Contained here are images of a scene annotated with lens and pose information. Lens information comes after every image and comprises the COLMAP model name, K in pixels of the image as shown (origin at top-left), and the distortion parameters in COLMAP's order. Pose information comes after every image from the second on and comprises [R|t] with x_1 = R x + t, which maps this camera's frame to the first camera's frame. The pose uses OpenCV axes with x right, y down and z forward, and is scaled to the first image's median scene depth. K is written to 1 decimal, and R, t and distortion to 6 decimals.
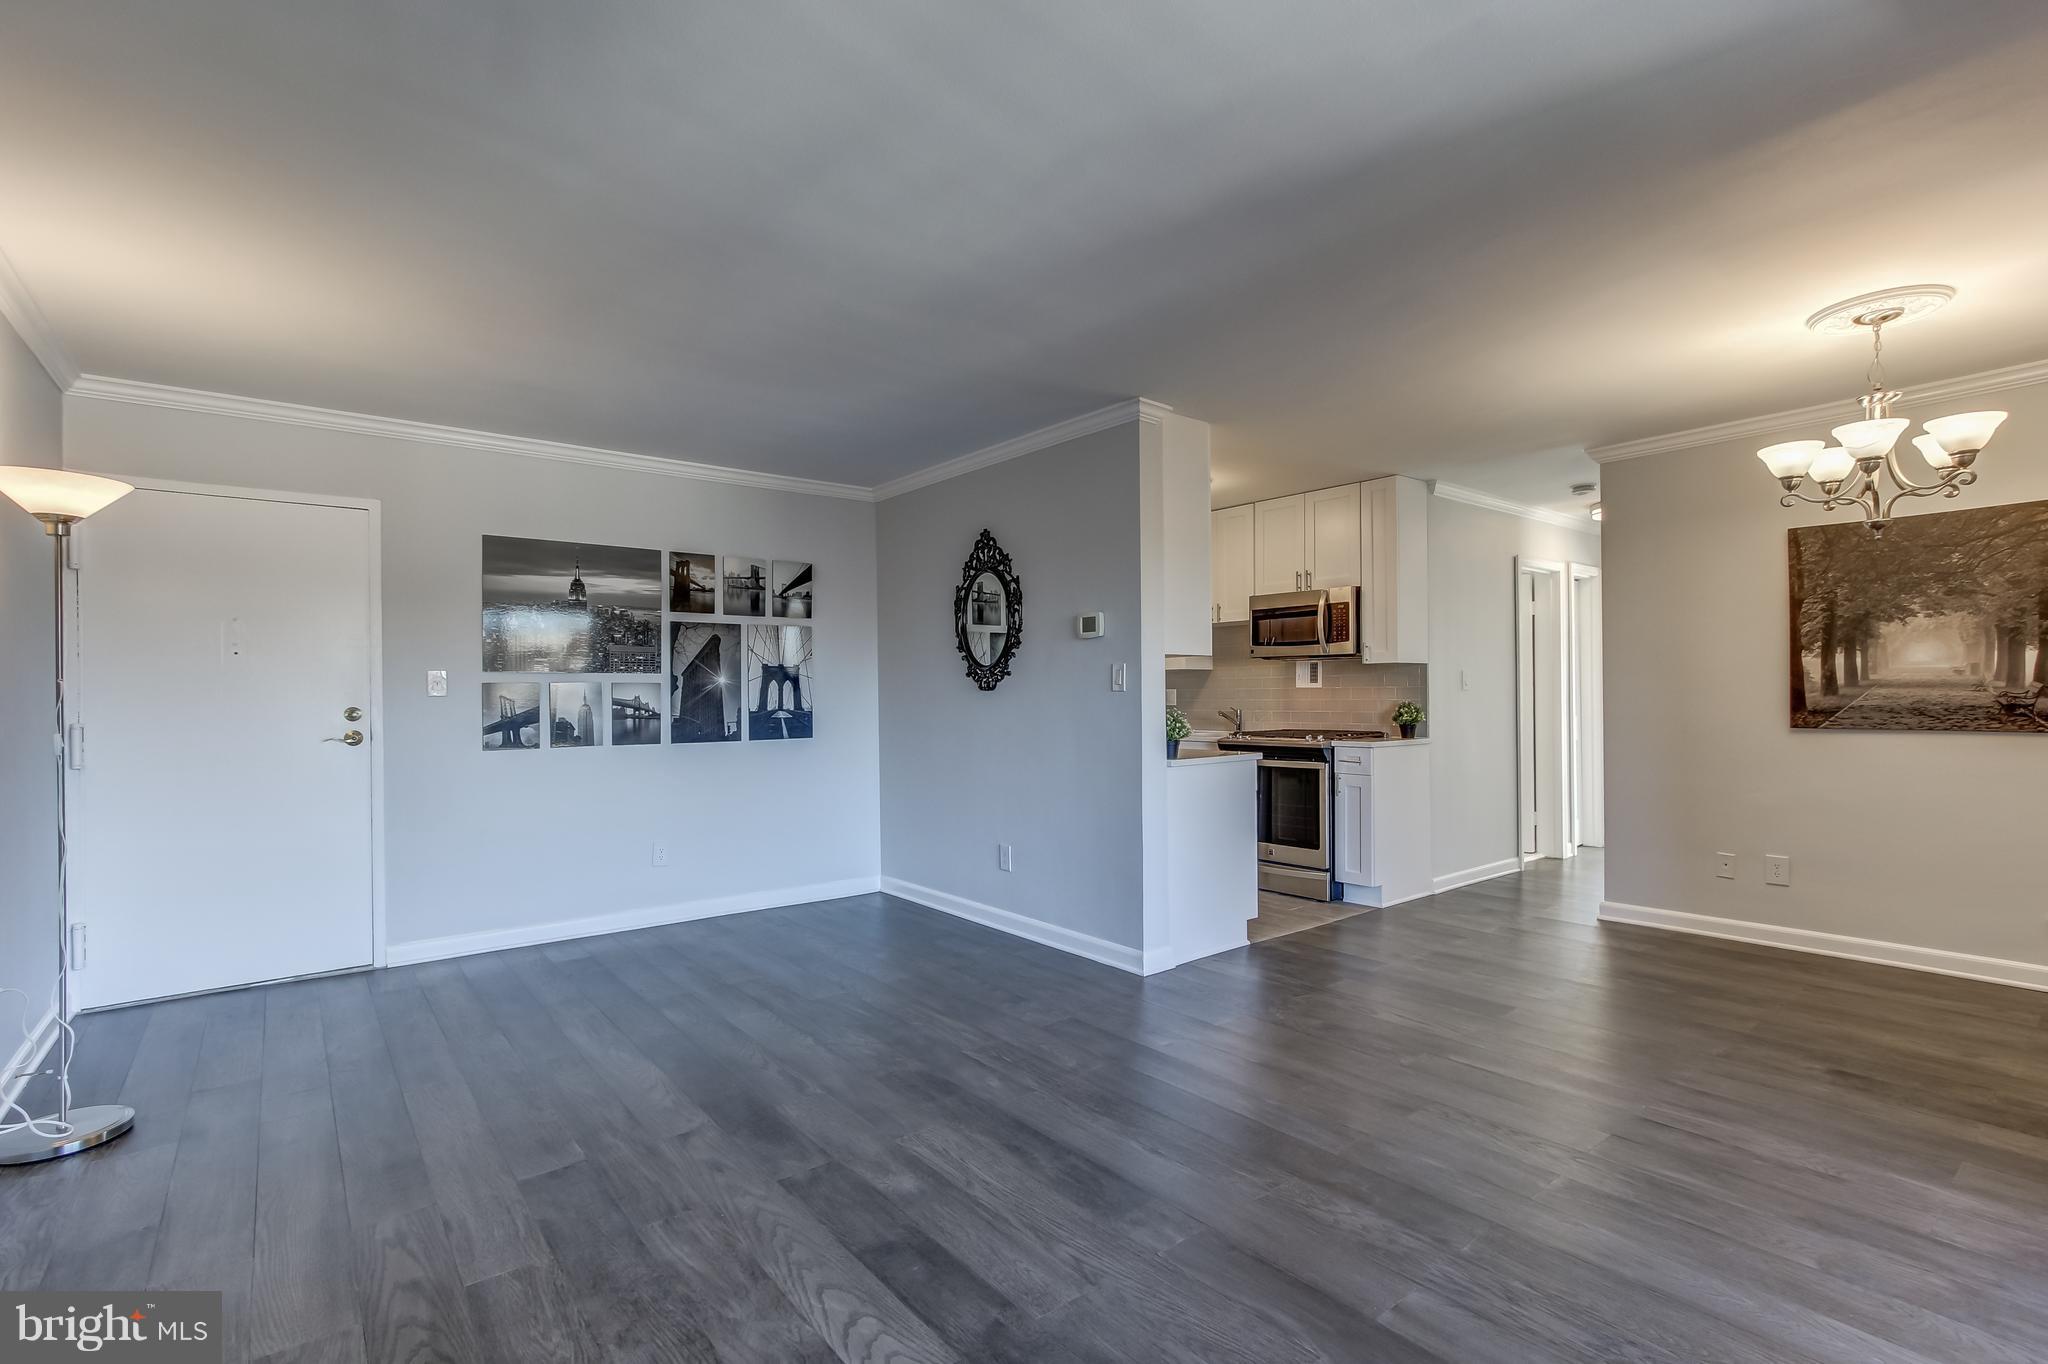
lens RADIAL K [[944.1, 0, 1027.3], [0, 944.1, 690.3], [0, 0, 1]] dist [0.003516, 0.000555]
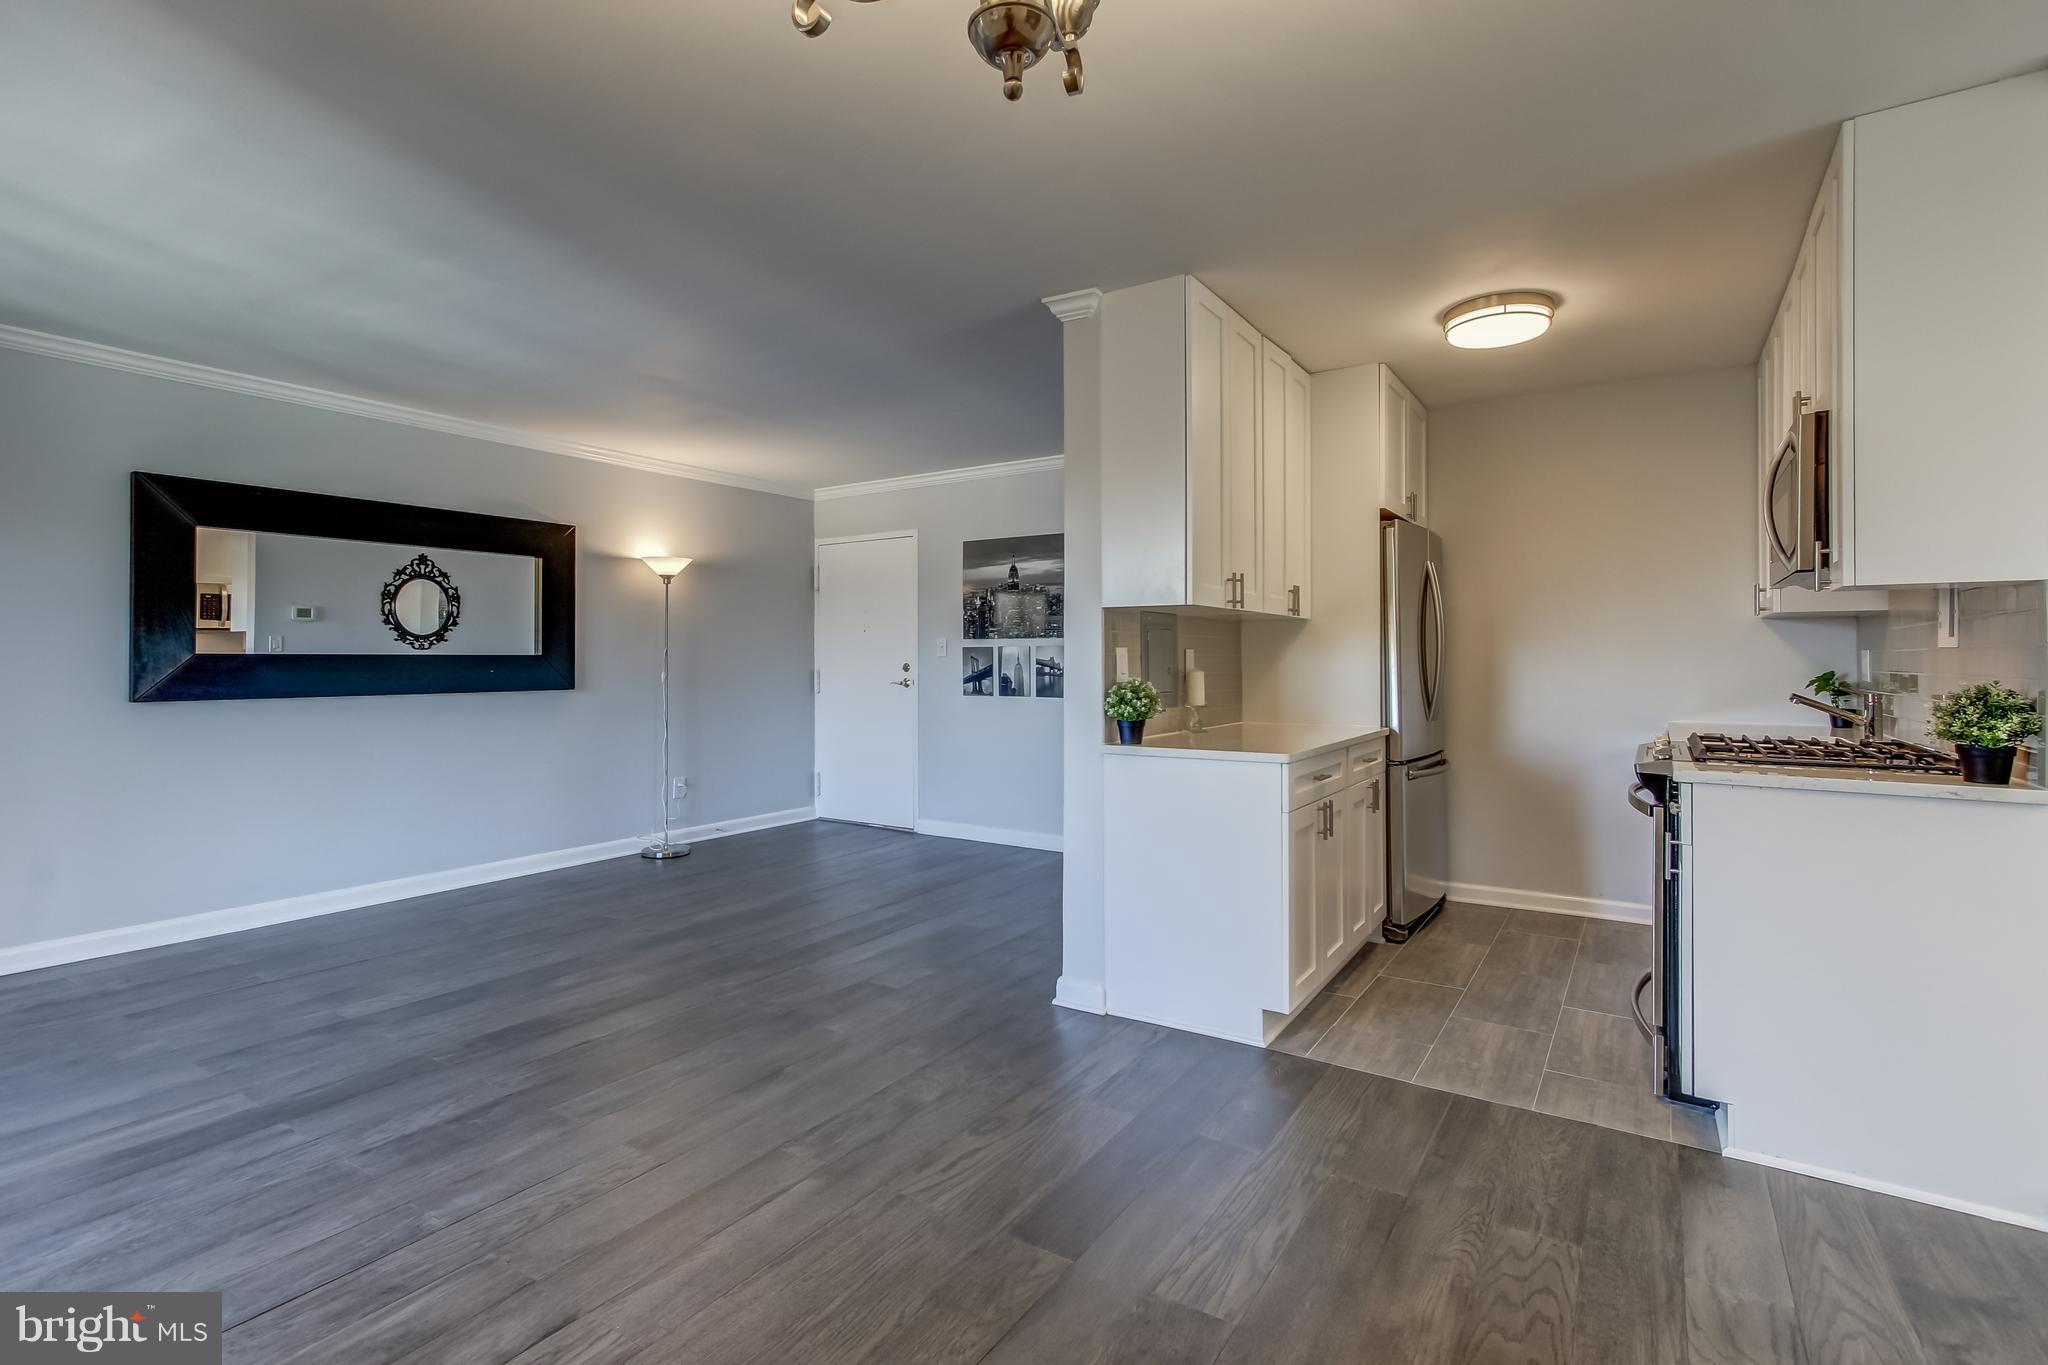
lens RADIAL K [[953.5, 0, 1013.2], [0, 953.5, 655.7], [0, 0, 1]] dist [0.000444, 0.000926]
pose [[0.305145, 0.004817, -0.952294, 0.753320], [0.001917, 0.999982, 0.005673, -0.002783], [0.952304, -0.003556, 0.305130, 0.600717]]
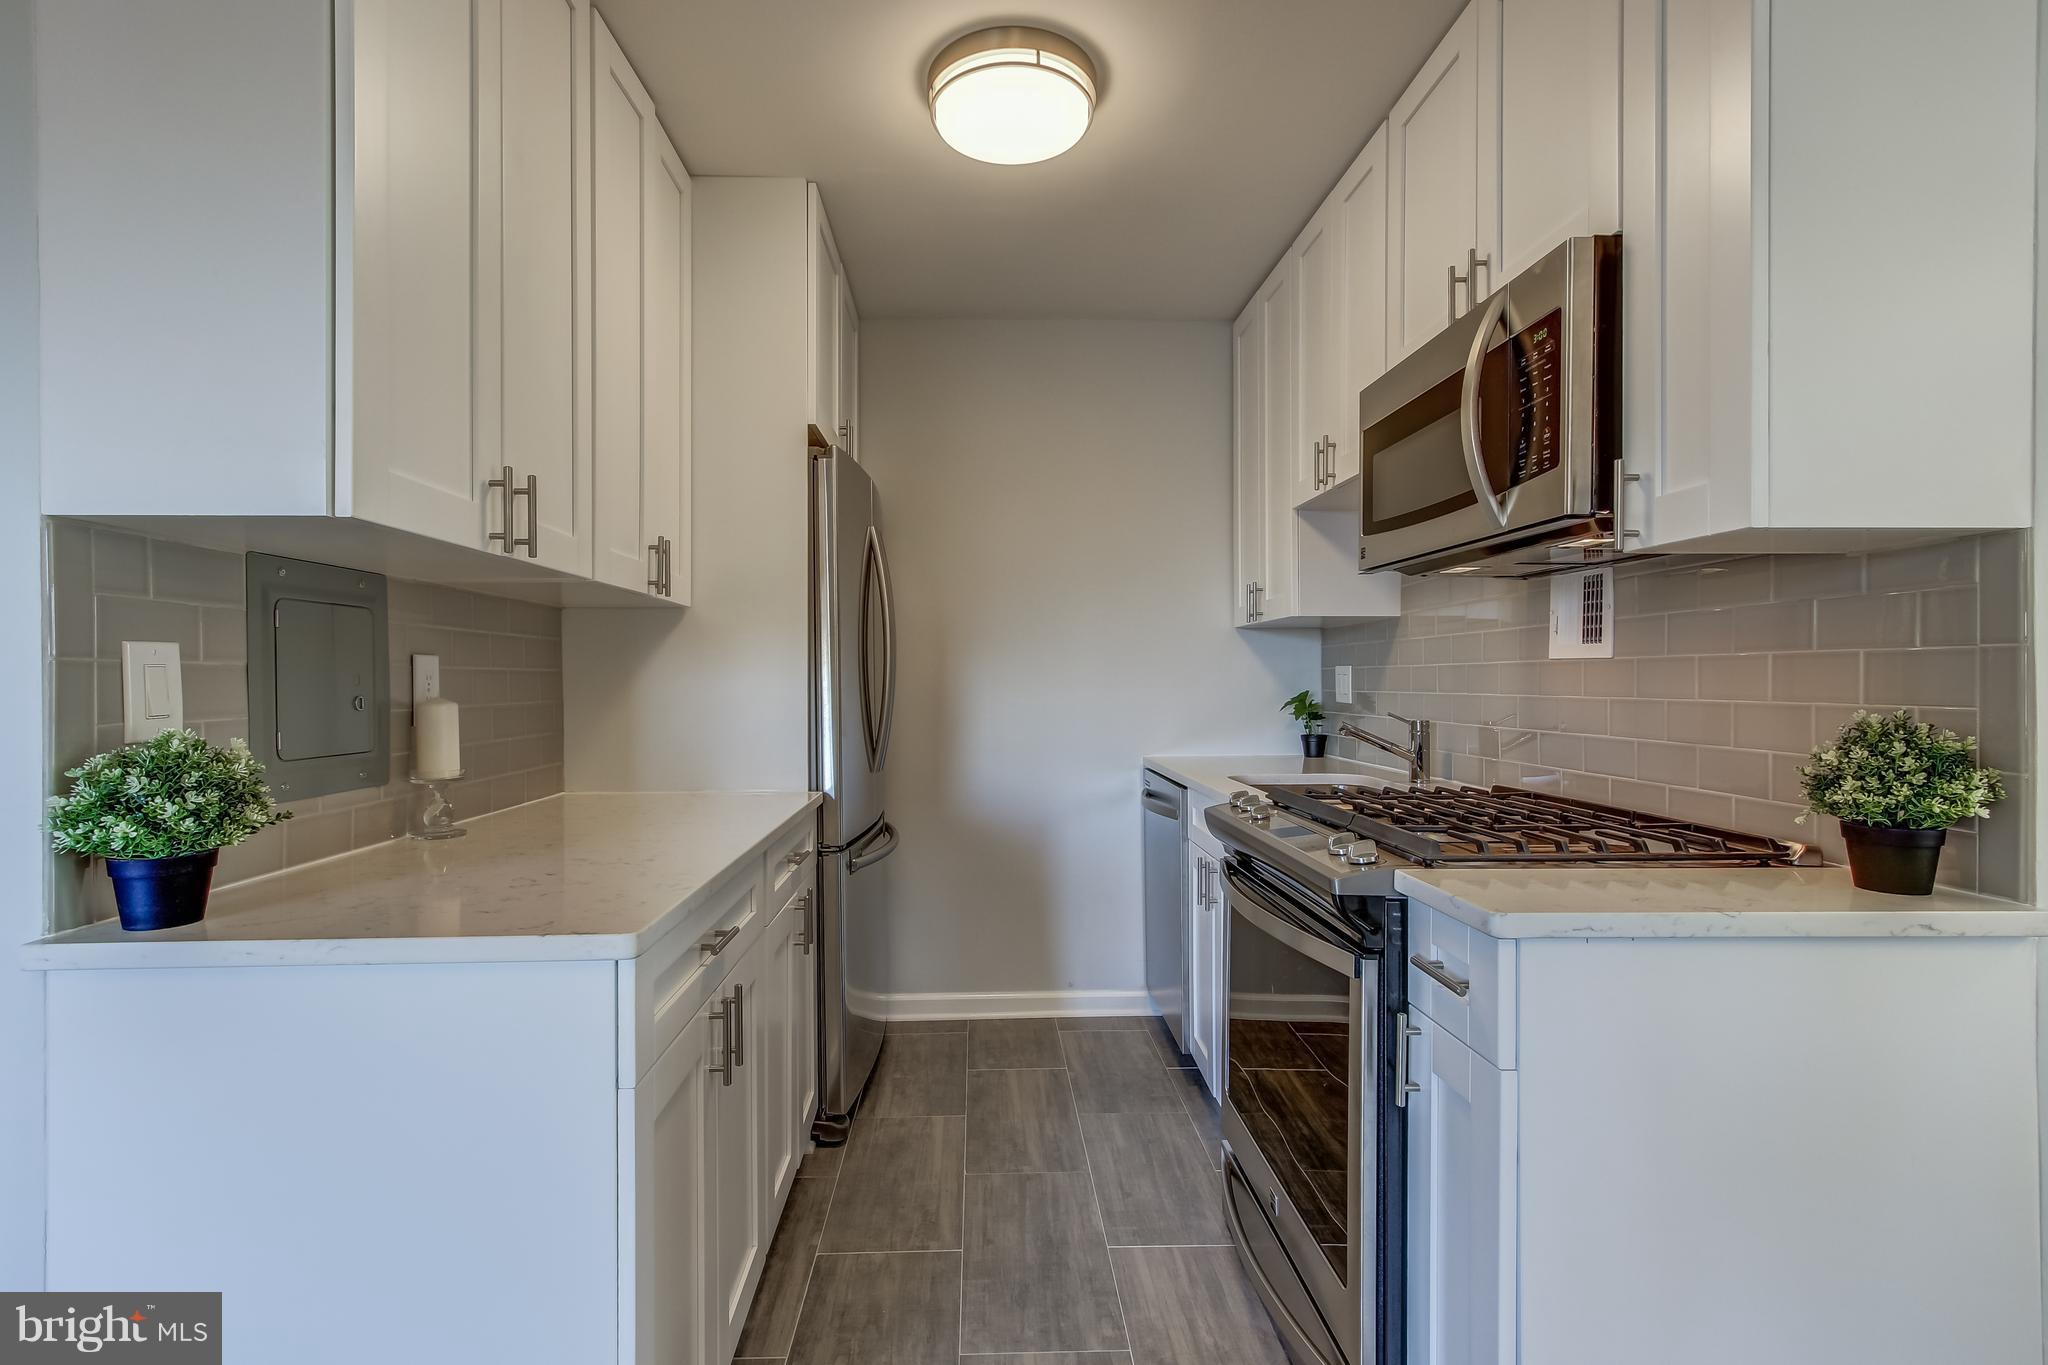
lens RADIAL K [[958.9, 0, 1007.9], [0, 958.9, 680.9], [0, 0, 1]] dist [-0.000304, 0.000281]
pose [[0.804308, 0.008756, -0.594148, 0.432967], [-0.002855, 0.999937, 0.010872, 0.001840], [0.594205, -0.007048, 0.804283, 0.824167]]
